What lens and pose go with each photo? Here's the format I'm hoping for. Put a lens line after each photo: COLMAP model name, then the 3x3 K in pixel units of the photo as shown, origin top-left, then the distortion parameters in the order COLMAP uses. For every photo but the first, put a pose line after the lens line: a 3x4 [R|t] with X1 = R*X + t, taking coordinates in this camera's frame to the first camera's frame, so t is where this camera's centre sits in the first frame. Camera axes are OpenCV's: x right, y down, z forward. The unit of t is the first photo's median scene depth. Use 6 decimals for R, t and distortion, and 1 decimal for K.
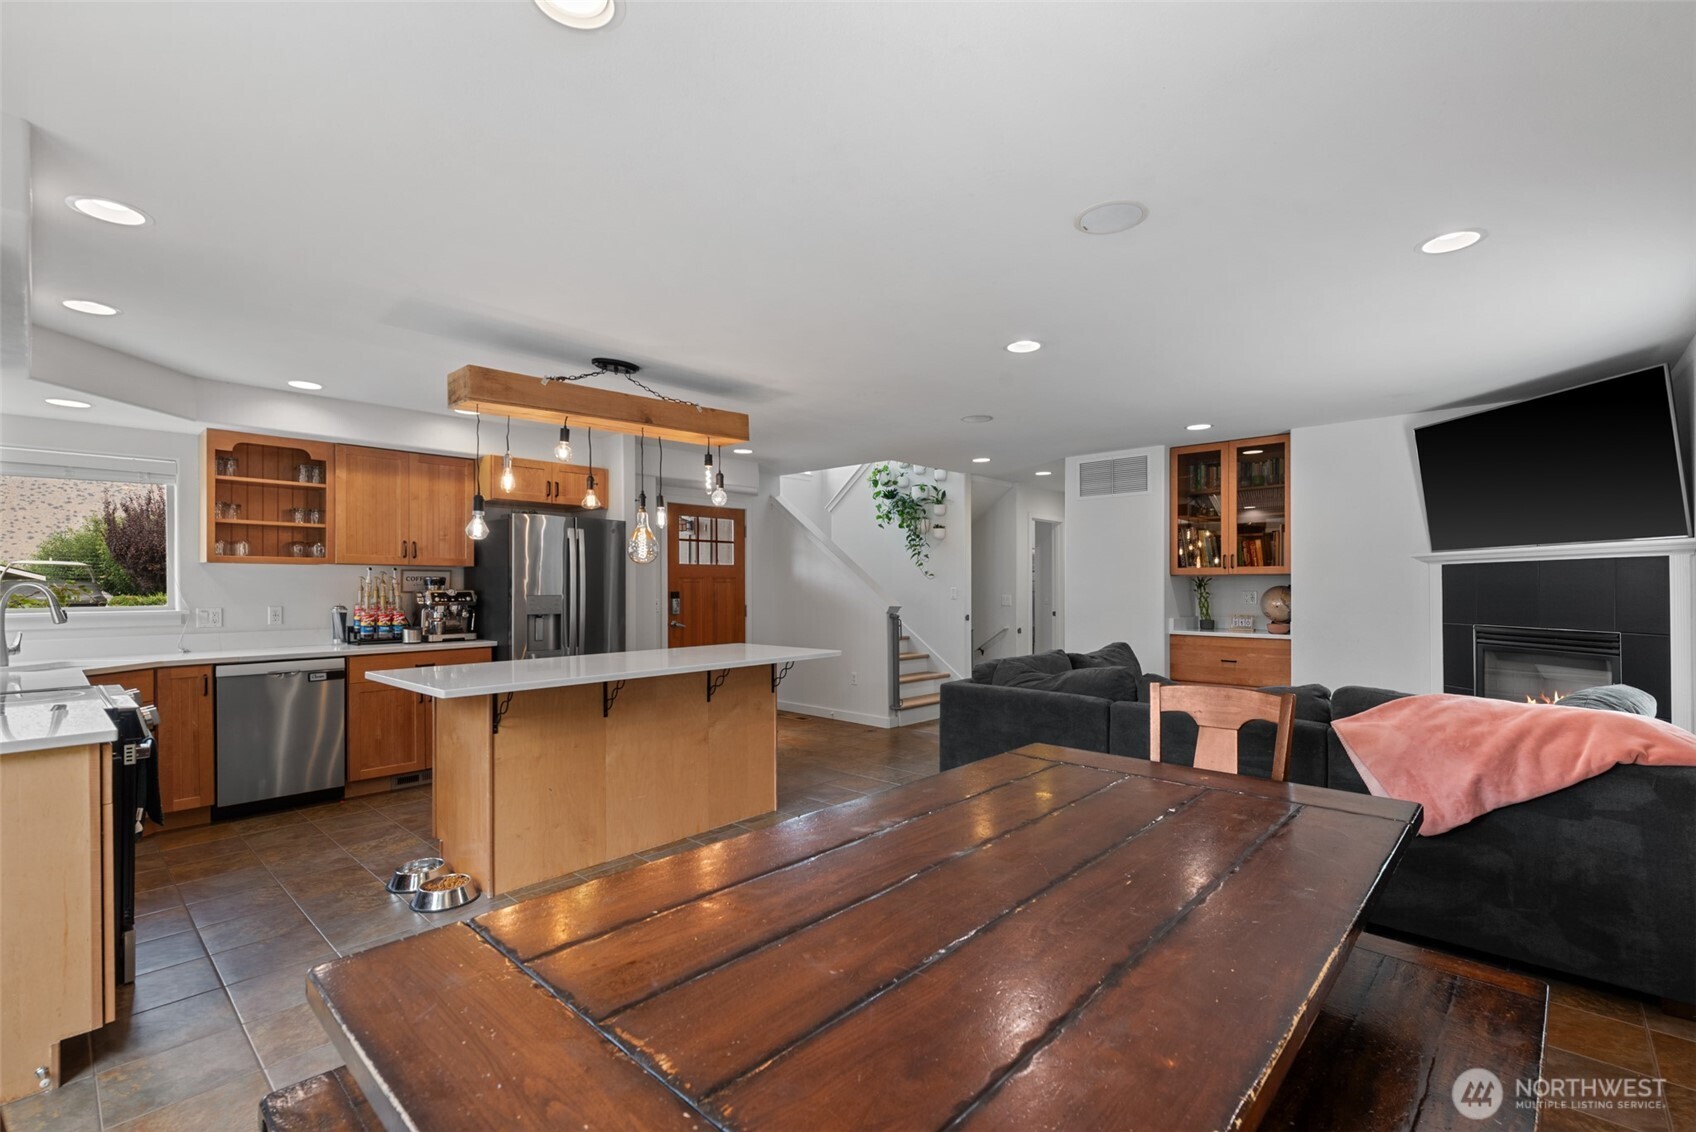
lens RADIAL K [[746.4, 0, 858.7], [0, 746.4, 584.6], [0, 0, 1]] dist [0.000017, -0.000756]
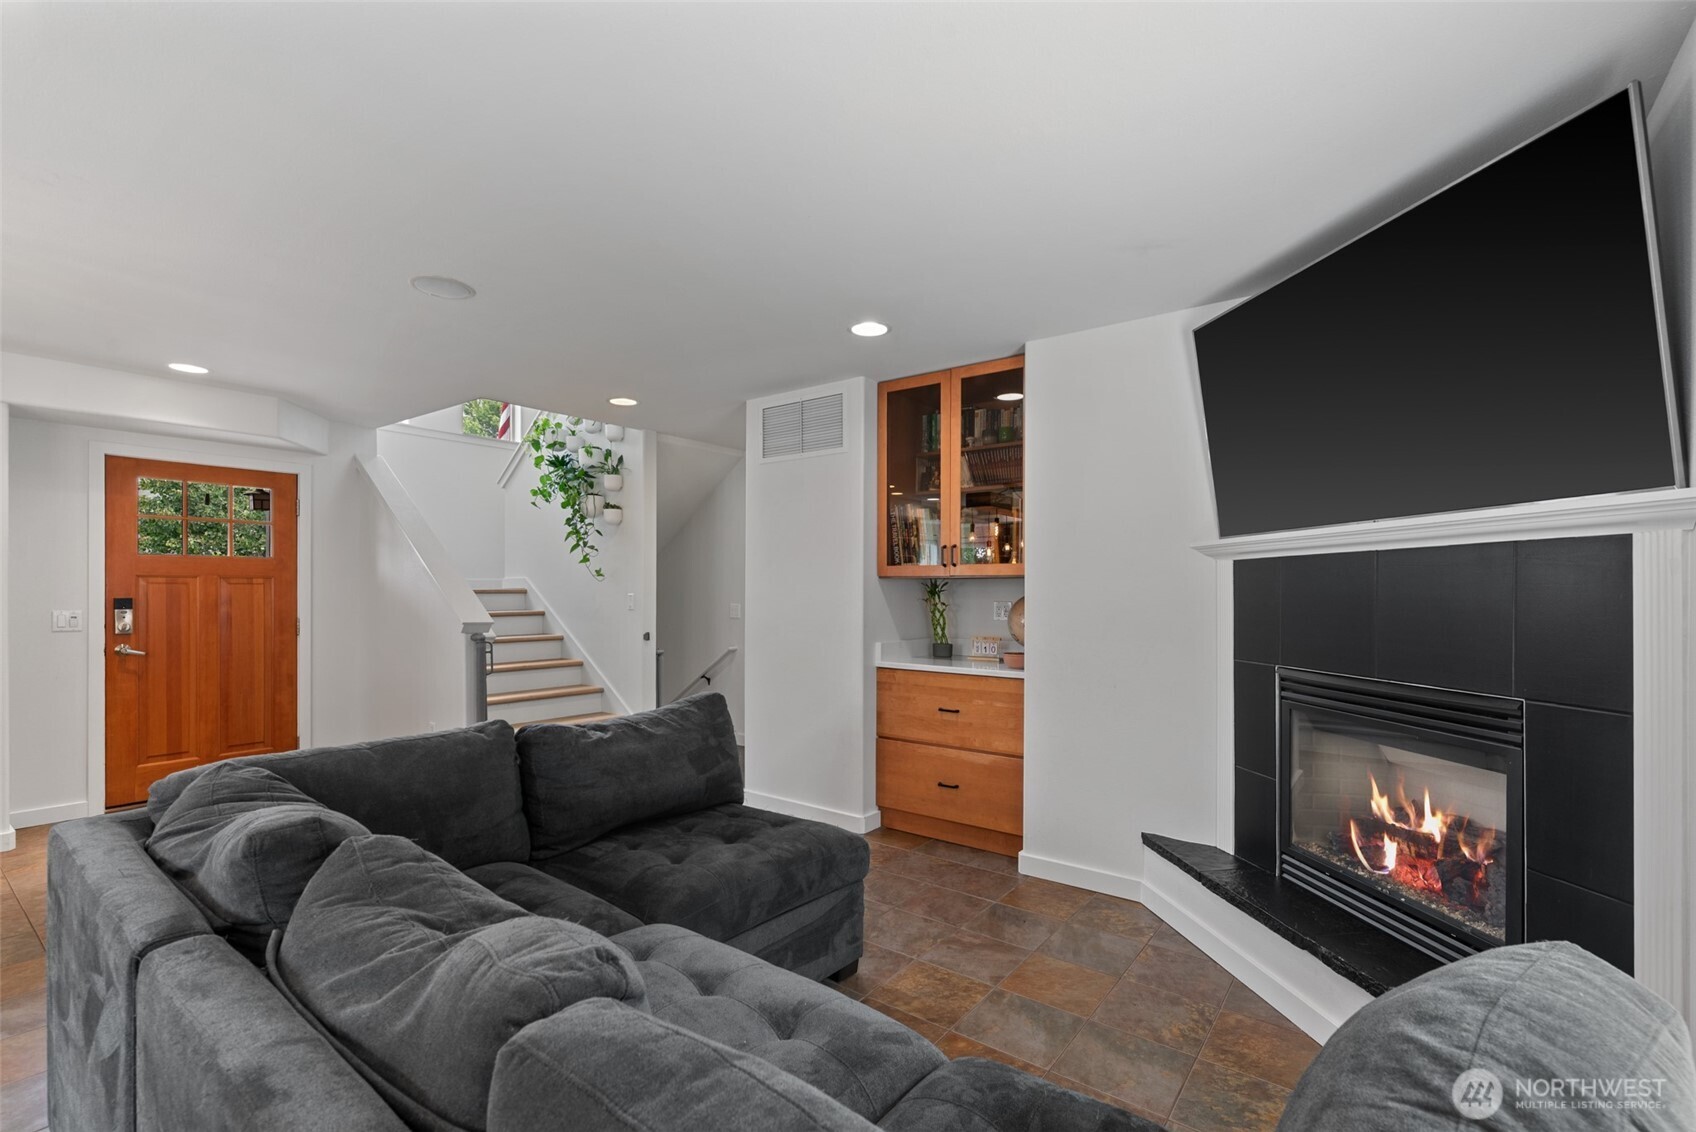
lens RADIAL K [[746.4, 0, 858.7], [0, 746.4, 584.6], [0, 0, 1]] dist [0.000017, -0.000756]
pose [[0.995414, 0.006301, 0.095456, 0.299910], [-0.005777, 0.999967, -0.005762, -0.001443], [-0.095489, 0.005184, 0.995417, 0.308966]]
